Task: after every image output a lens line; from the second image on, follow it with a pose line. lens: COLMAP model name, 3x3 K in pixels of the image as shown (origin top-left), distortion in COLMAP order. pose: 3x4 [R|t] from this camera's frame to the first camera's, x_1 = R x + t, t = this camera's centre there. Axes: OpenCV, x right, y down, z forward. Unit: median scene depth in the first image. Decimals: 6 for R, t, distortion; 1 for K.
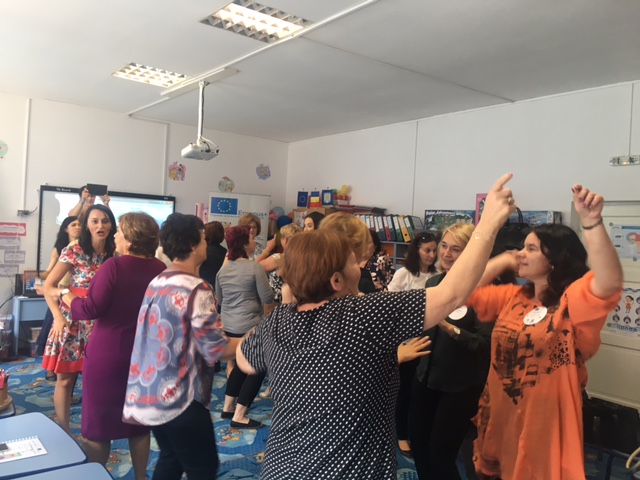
lens RADIAL K [[543.6, 0, 318.0], [0, 543.6, 241.6], [0, 0, 1]] dist [0.080724, -0.102102]
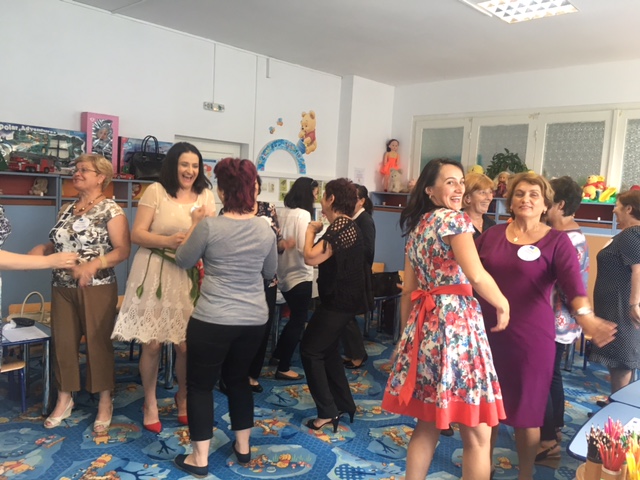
lens RADIAL K [[543.6, 0, 315.0], [0, 543.6, 234.8], [0, 0, 1]] dist [0.080724, -0.102102]
pose [[-0.125326, -0.146975, 0.981169, -0.750599], [-0.045394, 0.988780, 0.142317, -0.046705], [-0.991077, -0.026704, -0.130591, 0.938988]]
